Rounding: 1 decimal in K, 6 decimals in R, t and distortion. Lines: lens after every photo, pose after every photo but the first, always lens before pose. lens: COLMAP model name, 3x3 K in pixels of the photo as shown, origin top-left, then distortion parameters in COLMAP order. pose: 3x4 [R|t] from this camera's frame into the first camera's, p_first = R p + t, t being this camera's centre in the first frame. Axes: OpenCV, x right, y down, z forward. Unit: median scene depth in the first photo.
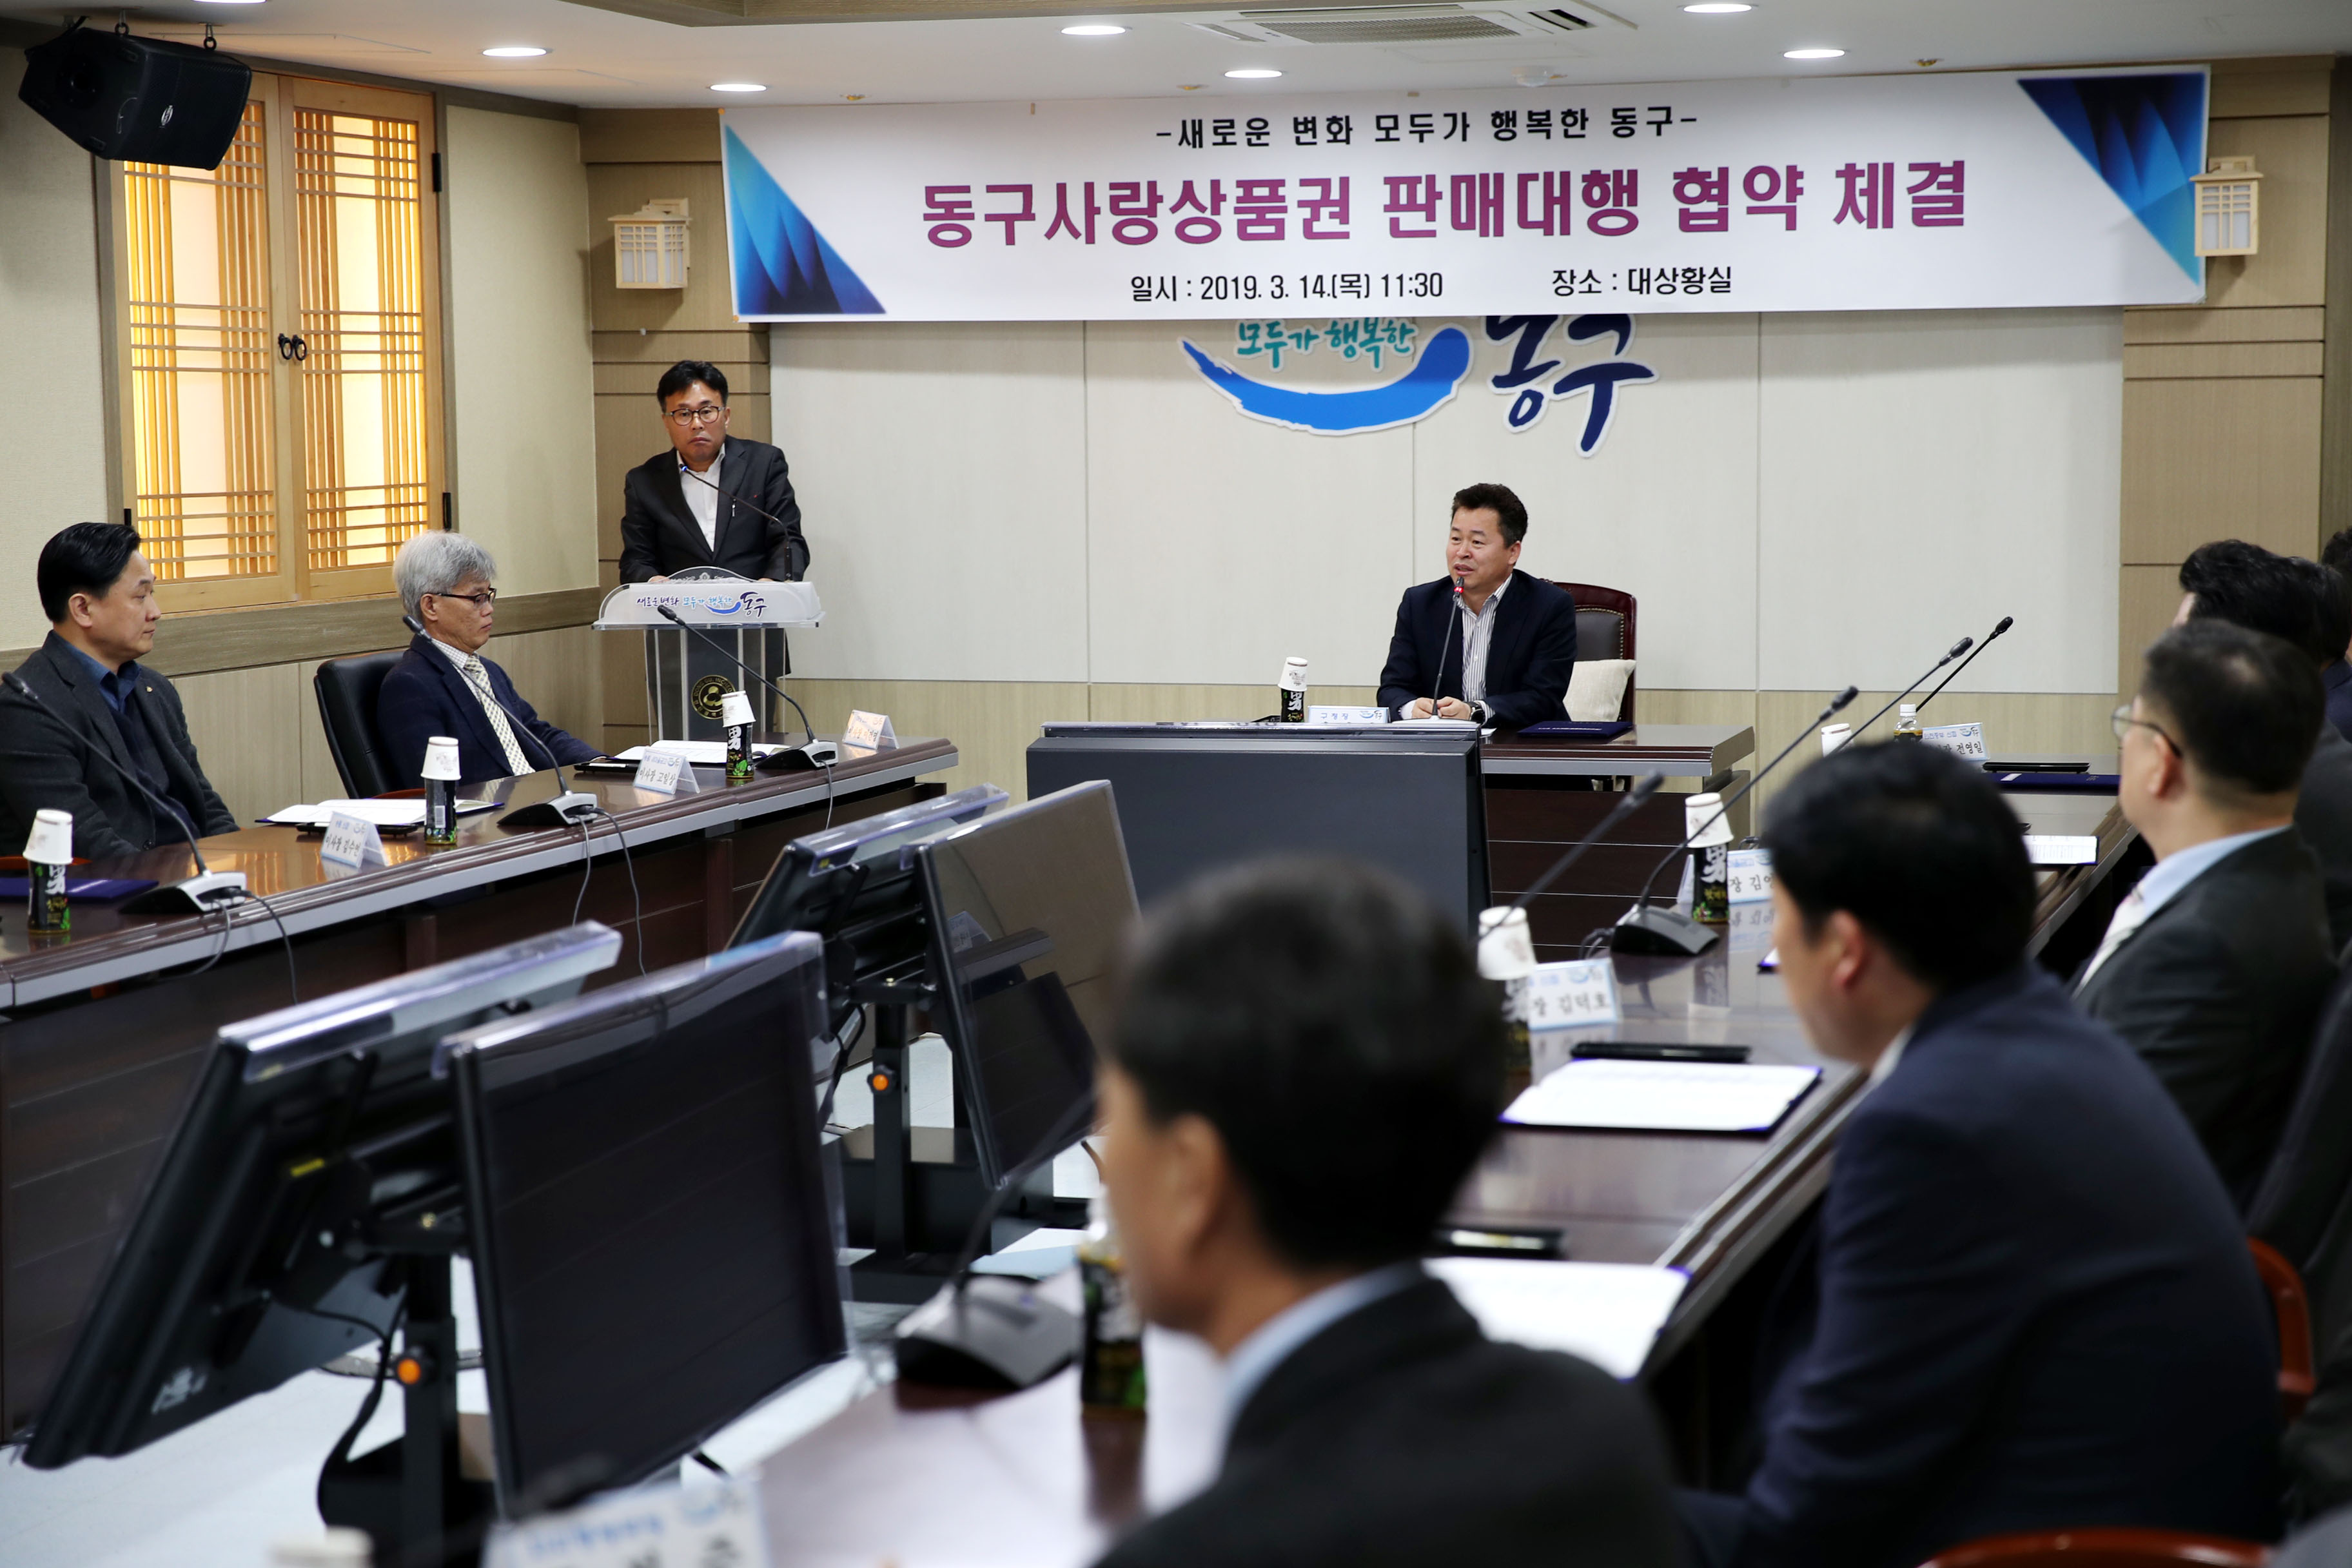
lens RADIAL K [[4222.6, 0, 1212.3], [0, 4222.6, 780.0], [0, 0, 1]] dist [0.149341, 0.000000]
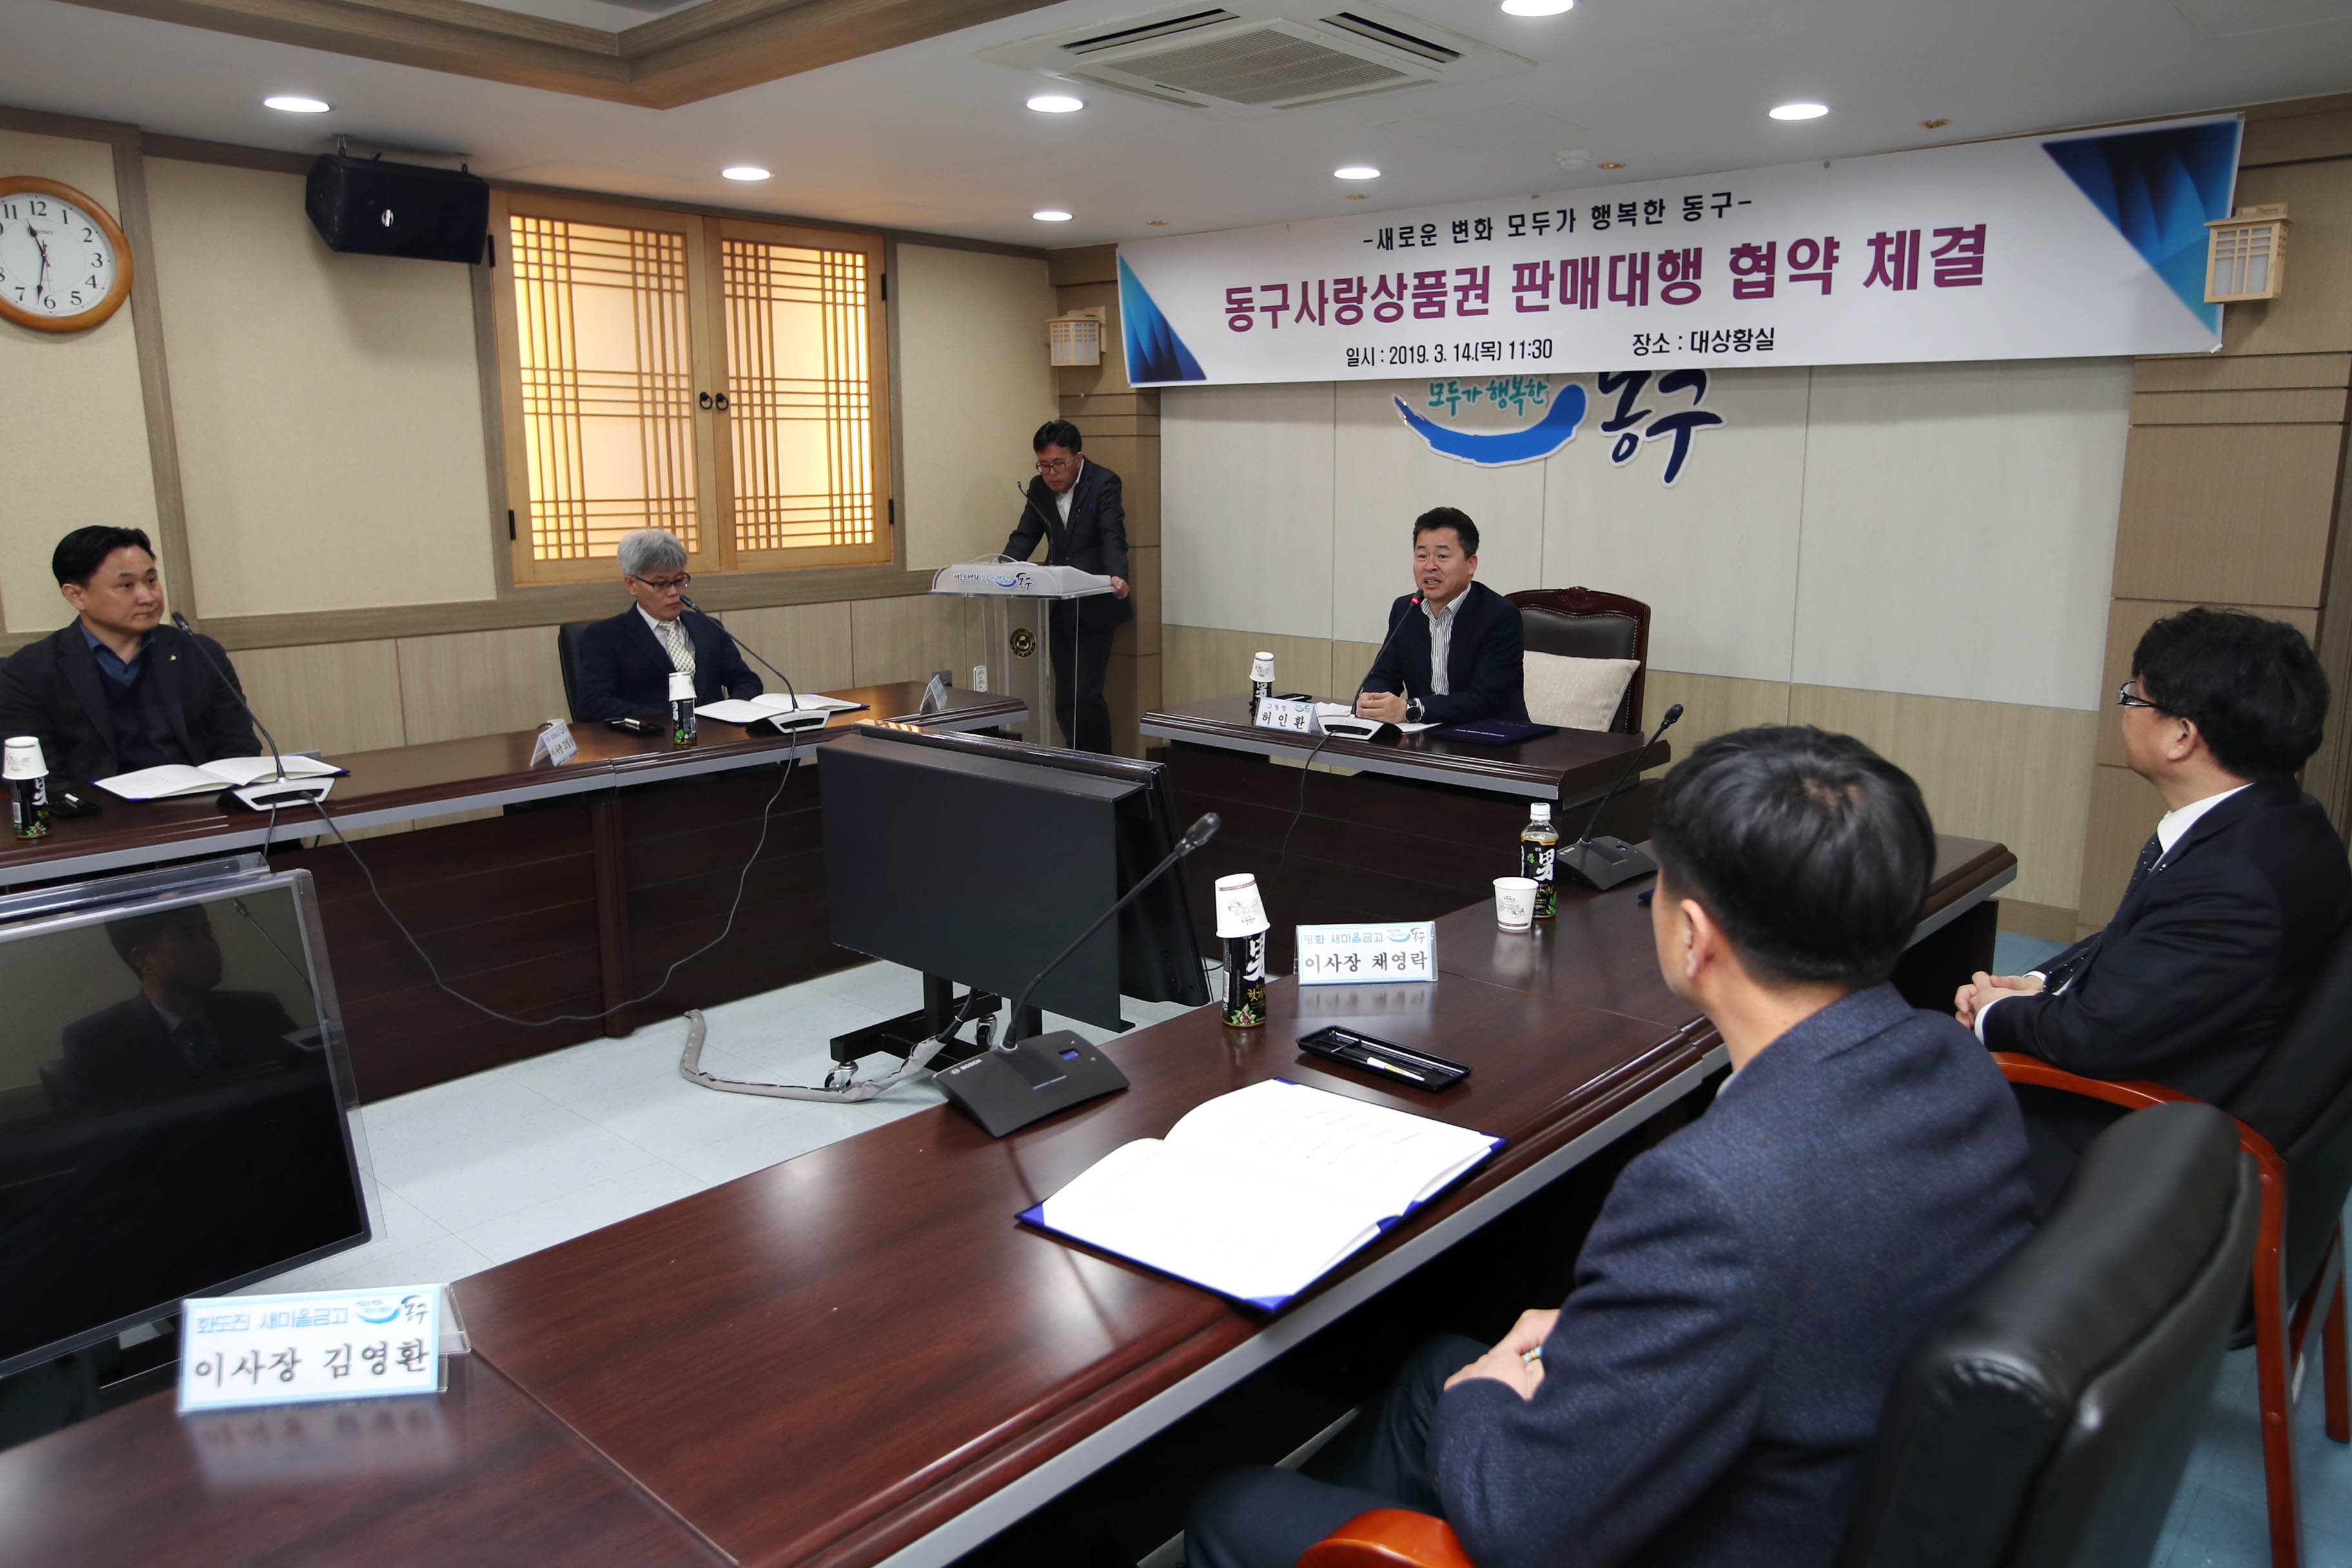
lens RADIAL K [[1602.5, 0, 1189.9], [0, 1602.5, 767.4], [0, 0, 1]] dist [-0.055449, 0.048048]
pose [[0.902410, 0.089585, -0.421464, 0.171953], [-0.046052, 0.992598, 0.112381, -0.041394], [0.428411, -0.082004, 0.899855, 0.520239]]
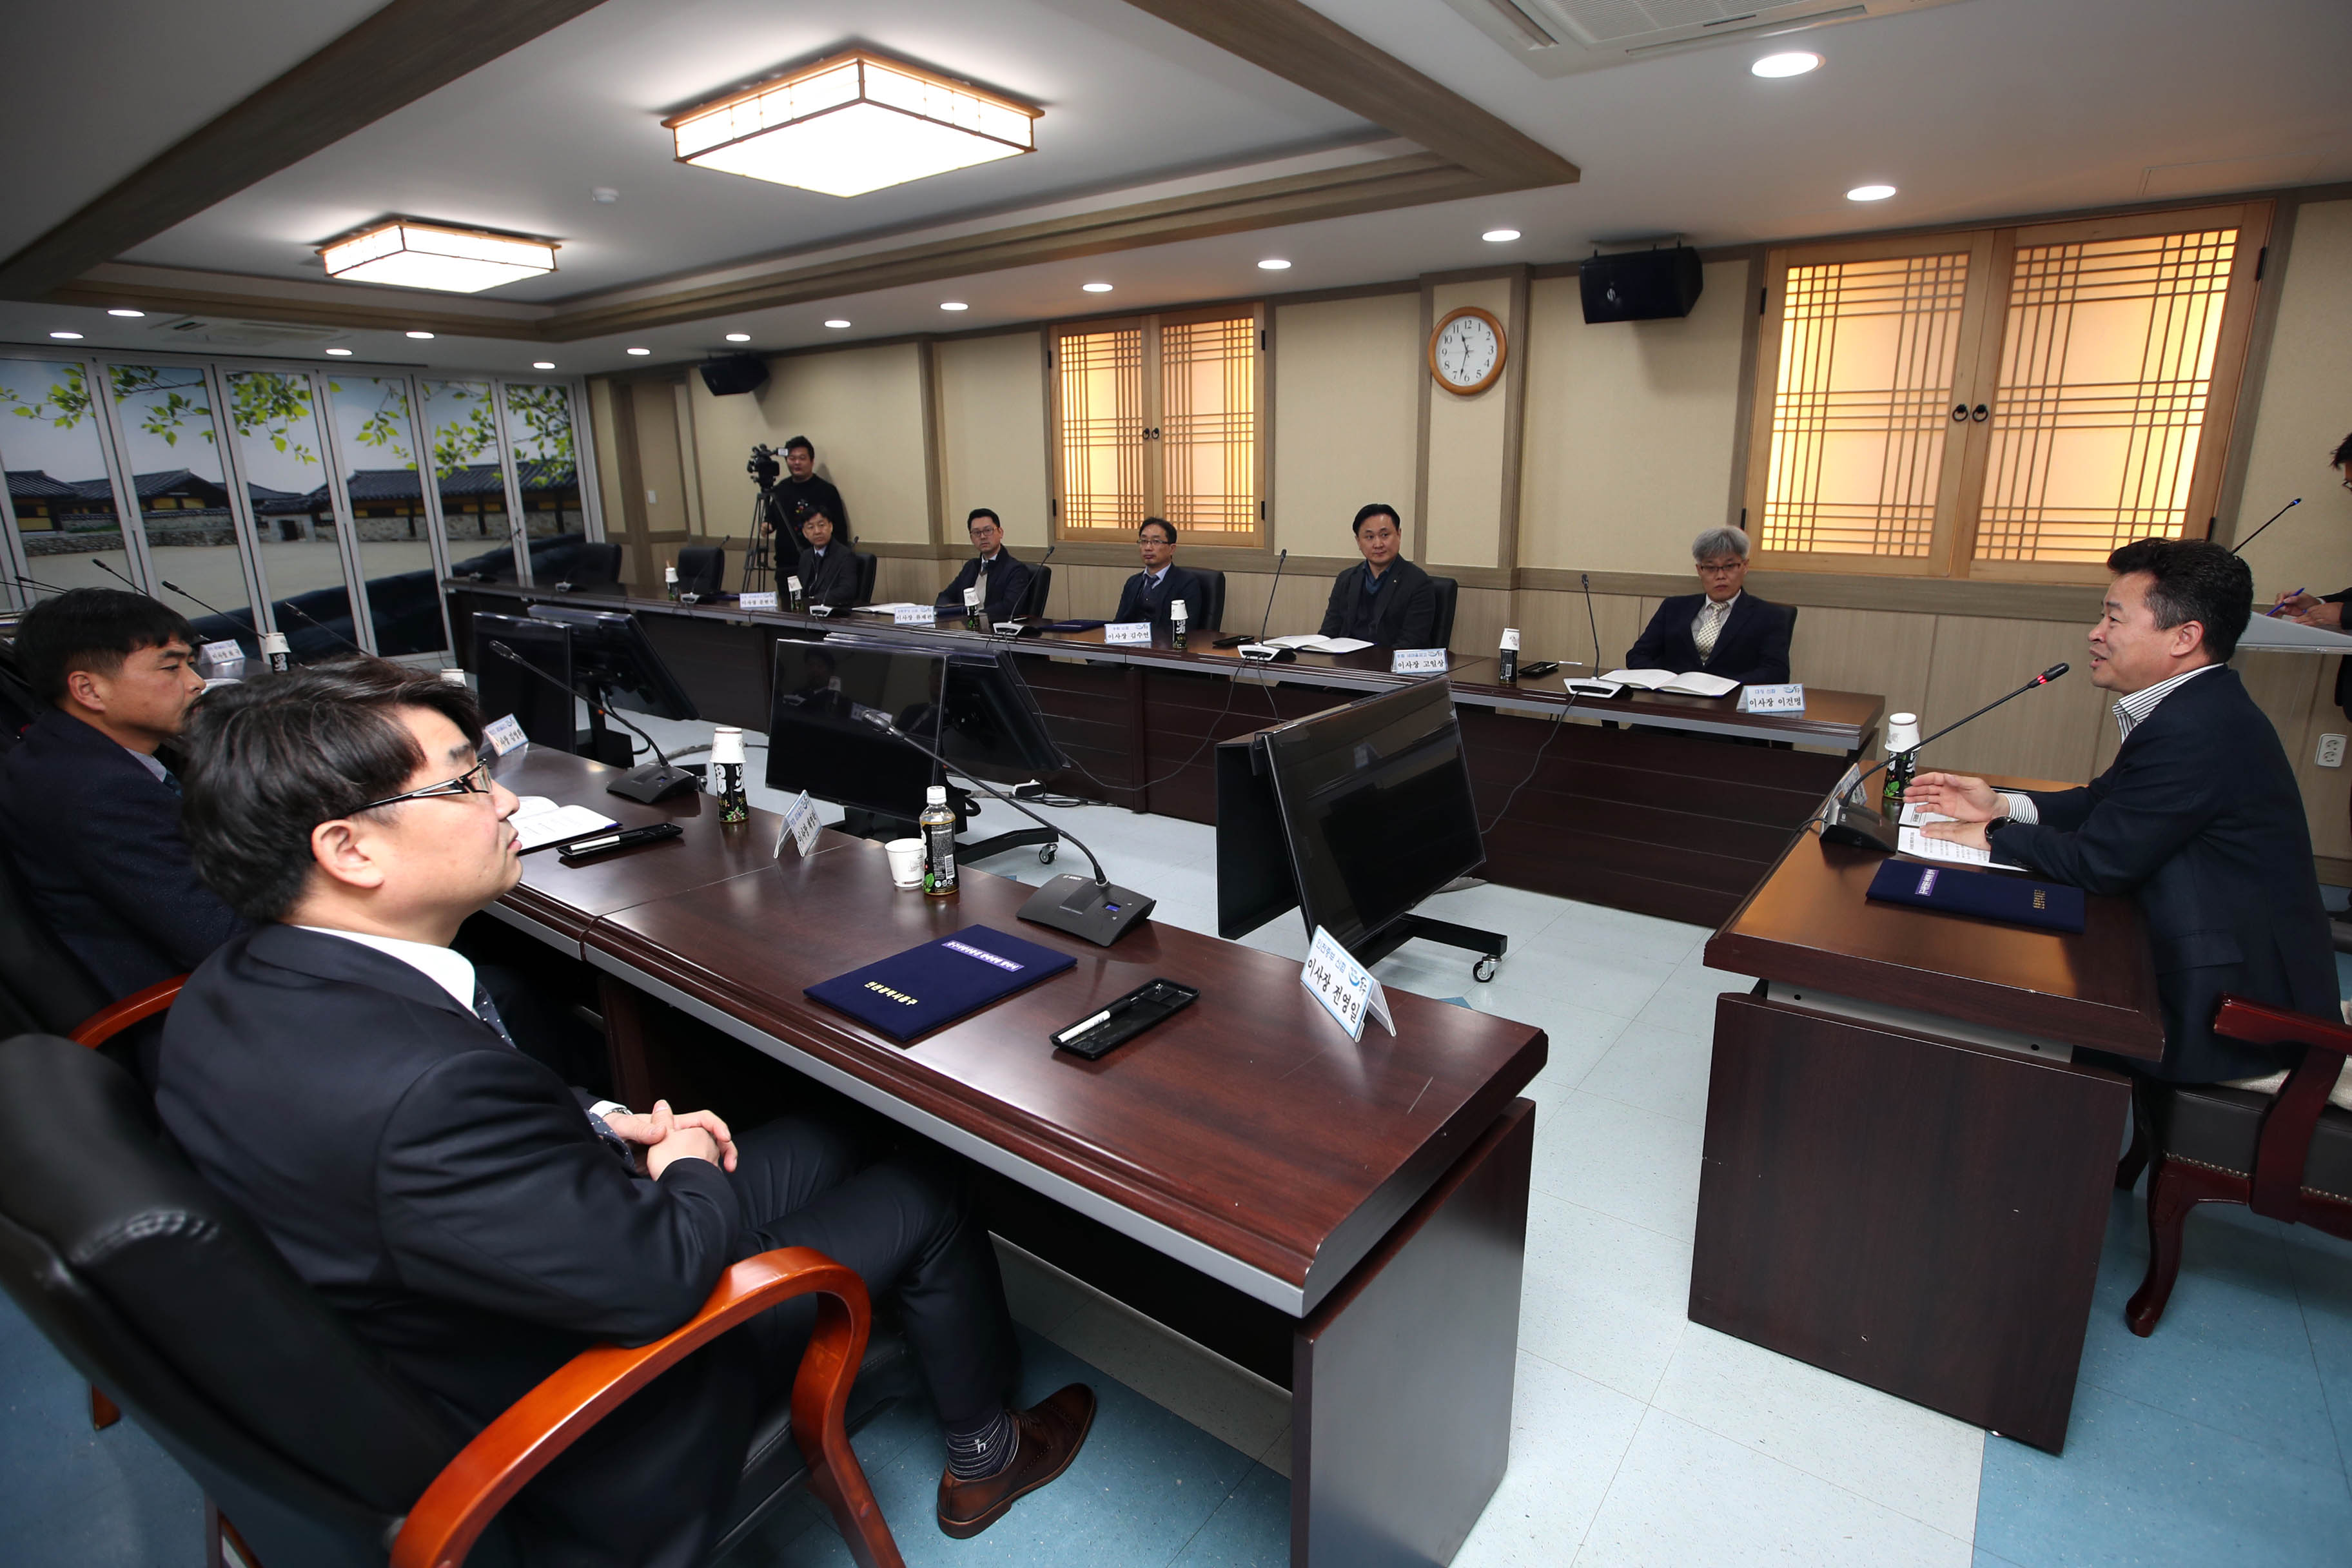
lens RADIAL K [[1129.7, 0, 1220.8], [0, 1129.7, 722.2], [0, 0, 1]] dist [-0.017960, 0.003142]
pose [[-0.342845, 0.212936, -0.914940, 0.353374], [-0.078318, 0.964101, 0.253724, -0.102099], [0.936122, 0.158644, -0.313861, 1.177828]]
